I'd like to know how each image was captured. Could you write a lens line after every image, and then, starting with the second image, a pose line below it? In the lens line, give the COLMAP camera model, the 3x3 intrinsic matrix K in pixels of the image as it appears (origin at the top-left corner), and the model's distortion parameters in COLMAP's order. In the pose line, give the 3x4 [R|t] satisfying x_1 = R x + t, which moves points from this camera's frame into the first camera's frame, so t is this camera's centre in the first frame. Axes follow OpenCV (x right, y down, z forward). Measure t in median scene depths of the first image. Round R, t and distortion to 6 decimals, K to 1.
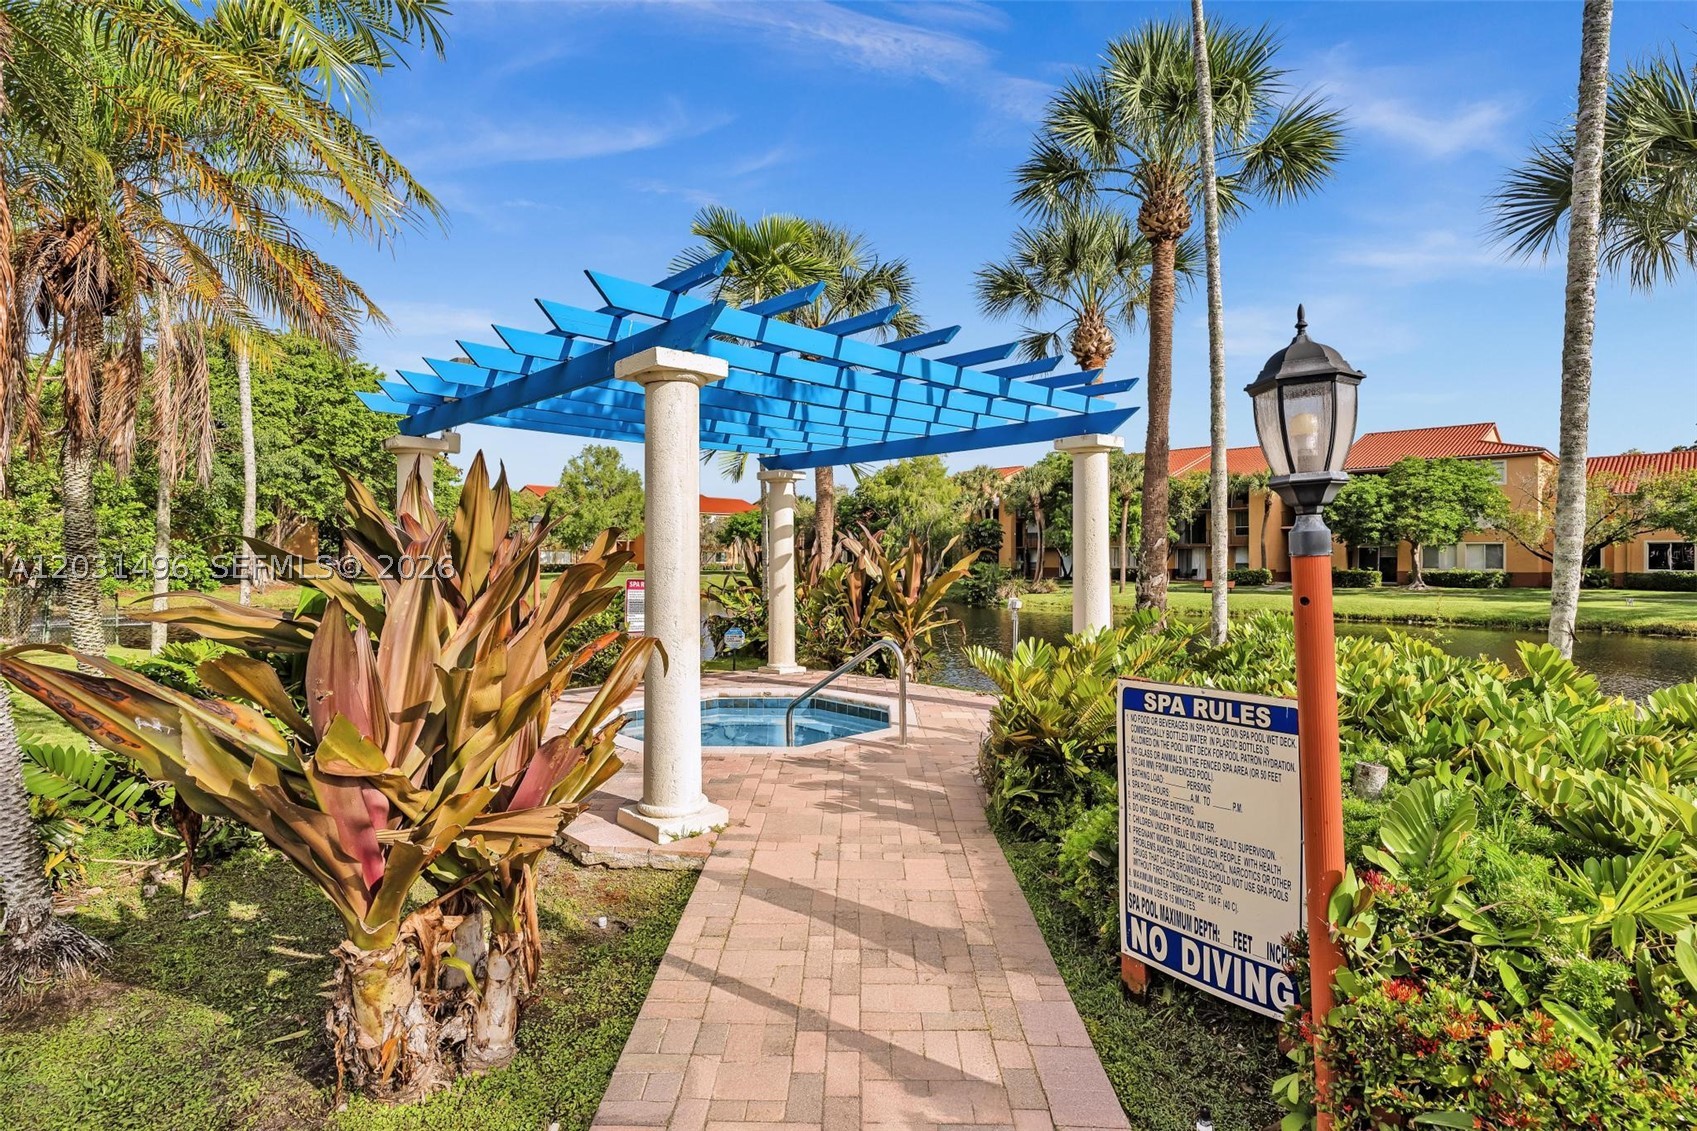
lens RADIAL K [[856.0, 0, 848.5], [0, 856.0, 565.5], [0, 0, 1]] dist [-0.003676, -0.000243]
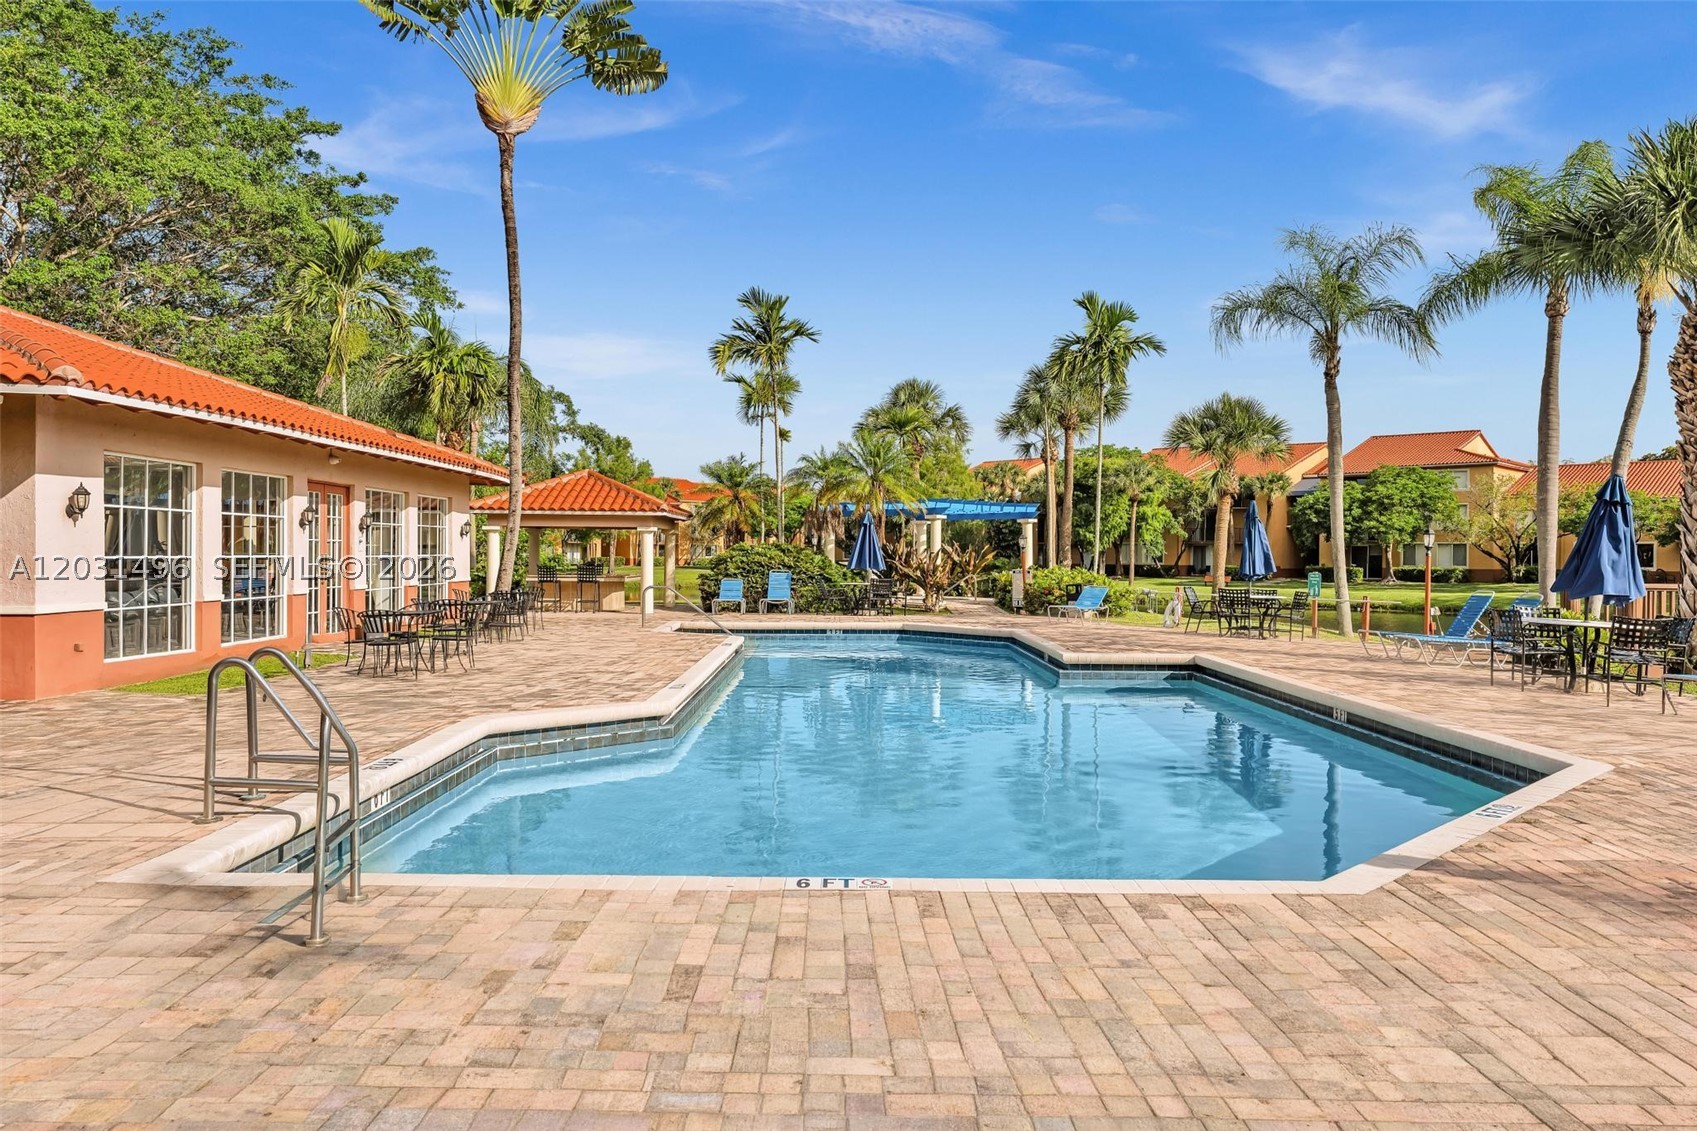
lens RADIAL K [[1190.7, 0, 848.5], [0, 1190.7, 565.5], [0, 0, 1]] dist [0.003416, 0.000862]
pose [[0.999748, 0.005098, 0.021871, -0.071429], [-0.005148, 0.999984, 0.002210, 0.003746], [-0.021859, -0.002322, 0.999758, -0.499499]]
